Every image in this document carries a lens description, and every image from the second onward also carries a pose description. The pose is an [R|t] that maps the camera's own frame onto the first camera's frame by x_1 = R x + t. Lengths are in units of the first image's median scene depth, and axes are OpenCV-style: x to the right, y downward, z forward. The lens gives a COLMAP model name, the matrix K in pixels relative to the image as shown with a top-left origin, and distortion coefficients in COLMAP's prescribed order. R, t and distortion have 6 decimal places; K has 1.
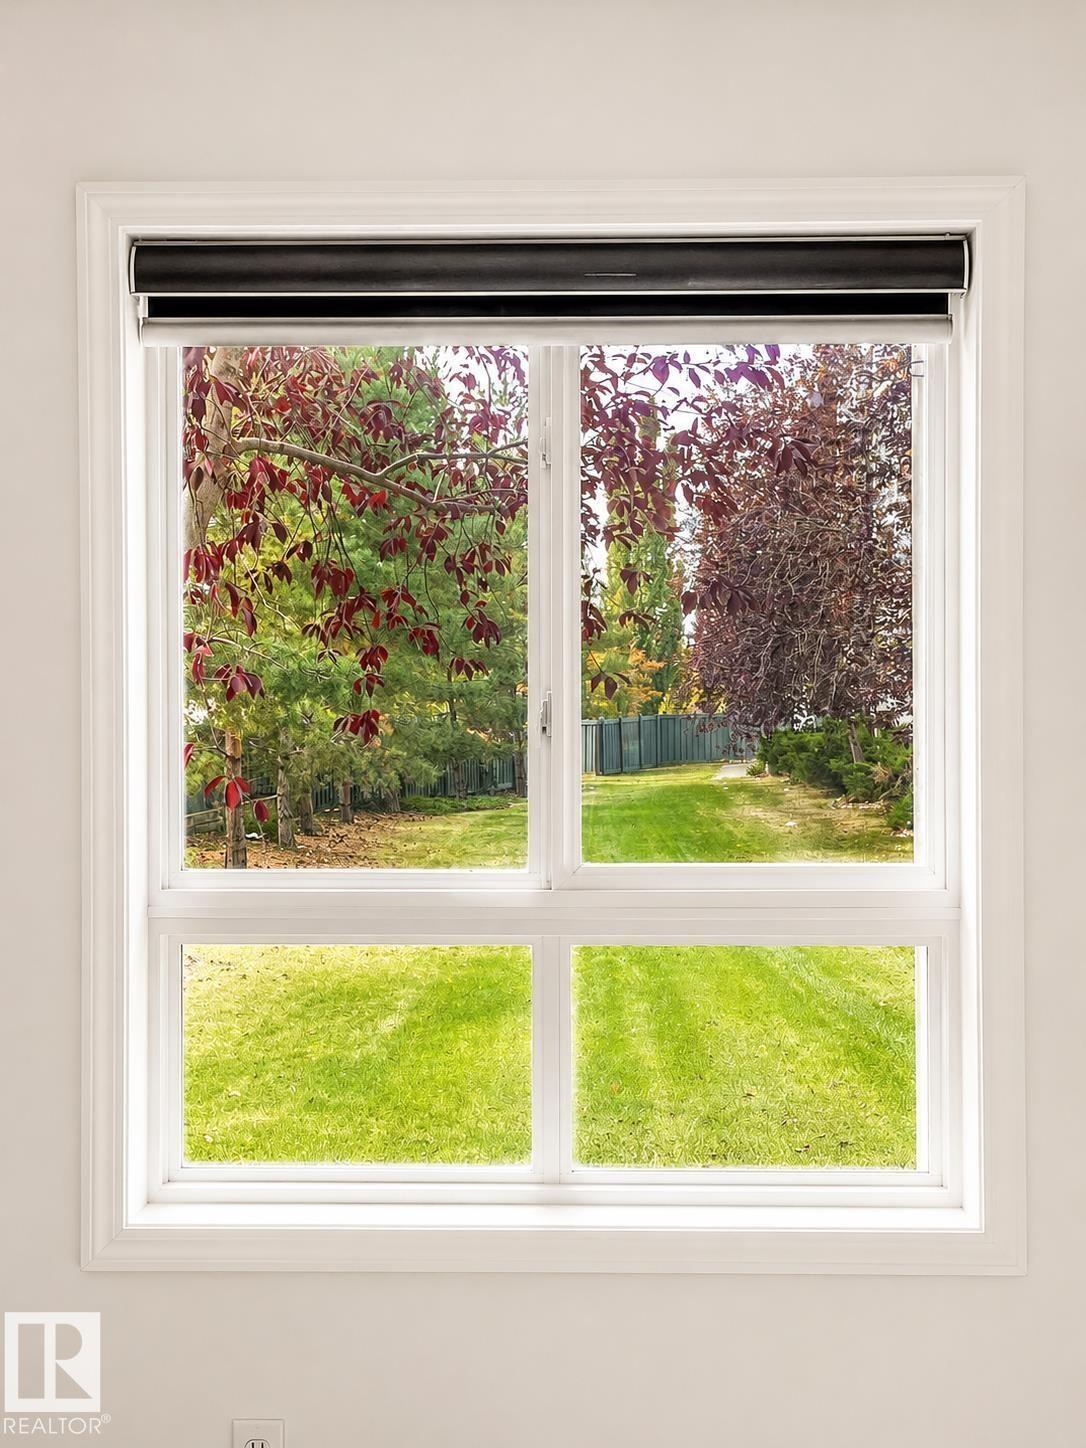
lens RADIAL K [[1114.5, 0, 543.0], [0, 1114.5, 724.0], [0, 0, 1]] dist [0.001732, 0.000523]
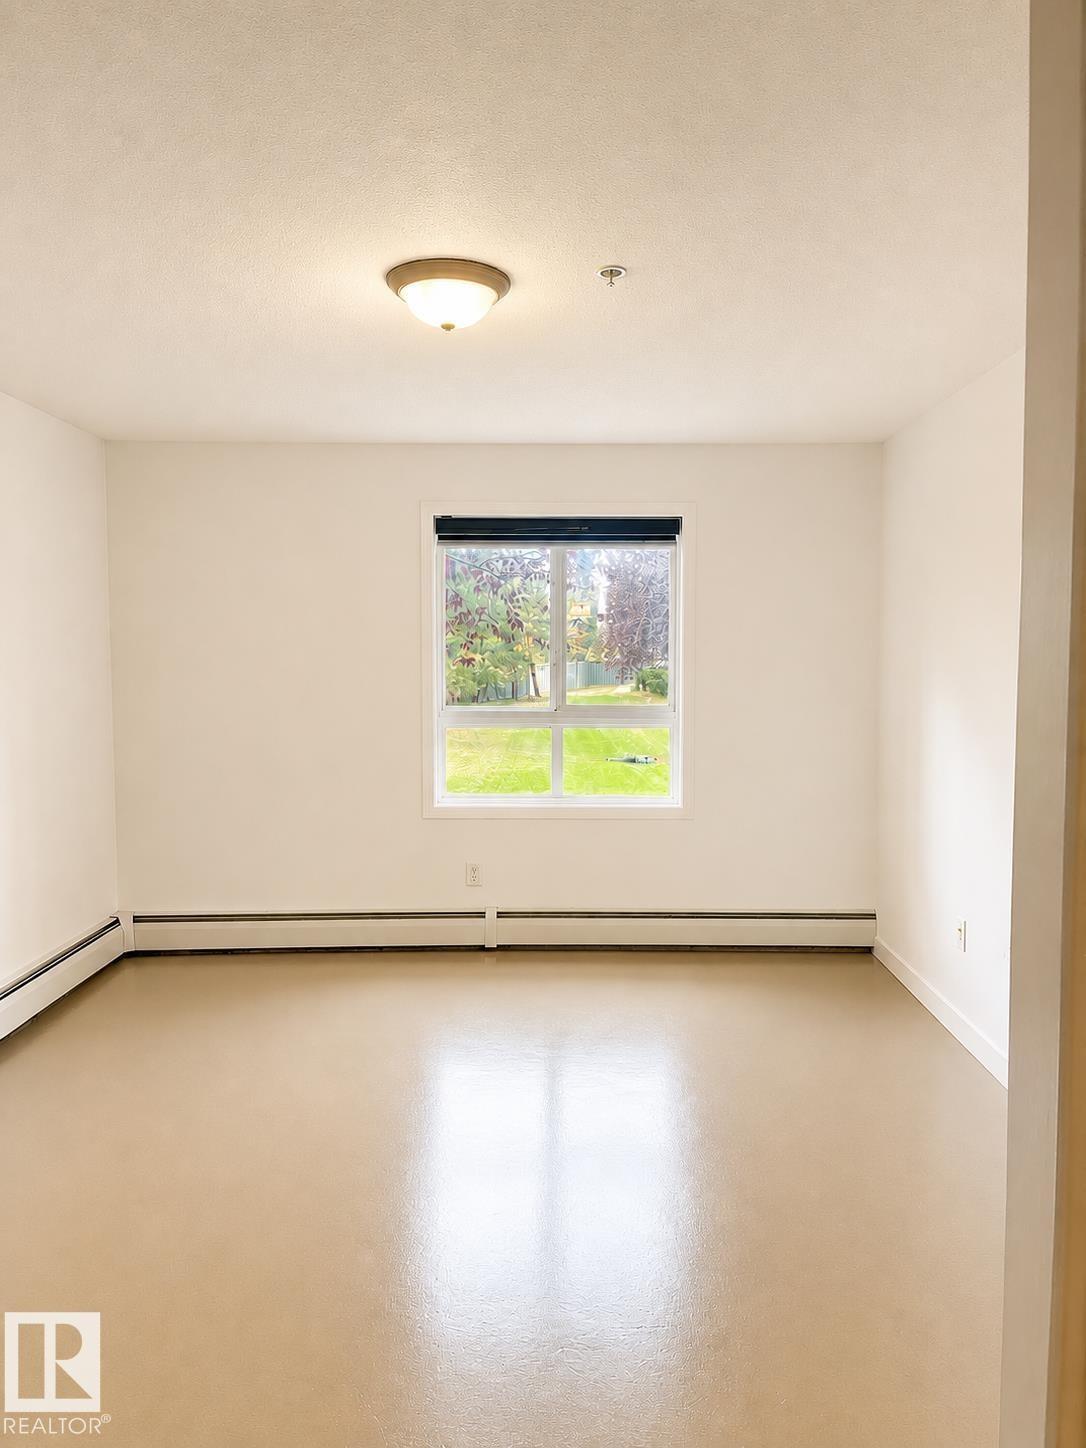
lens RADIAL K [[1114.5, 0, 543.0], [0, 1114.5, 724.0], [0, 0, 1]] dist [0.001732, 0.000523]
pose [[0.998180, 0.003851, 0.060187, -0.224319], [-0.006726, 0.998842, 0.047628, 0.025158], [-0.059934, -0.047946, 0.997050, -2.290232]]
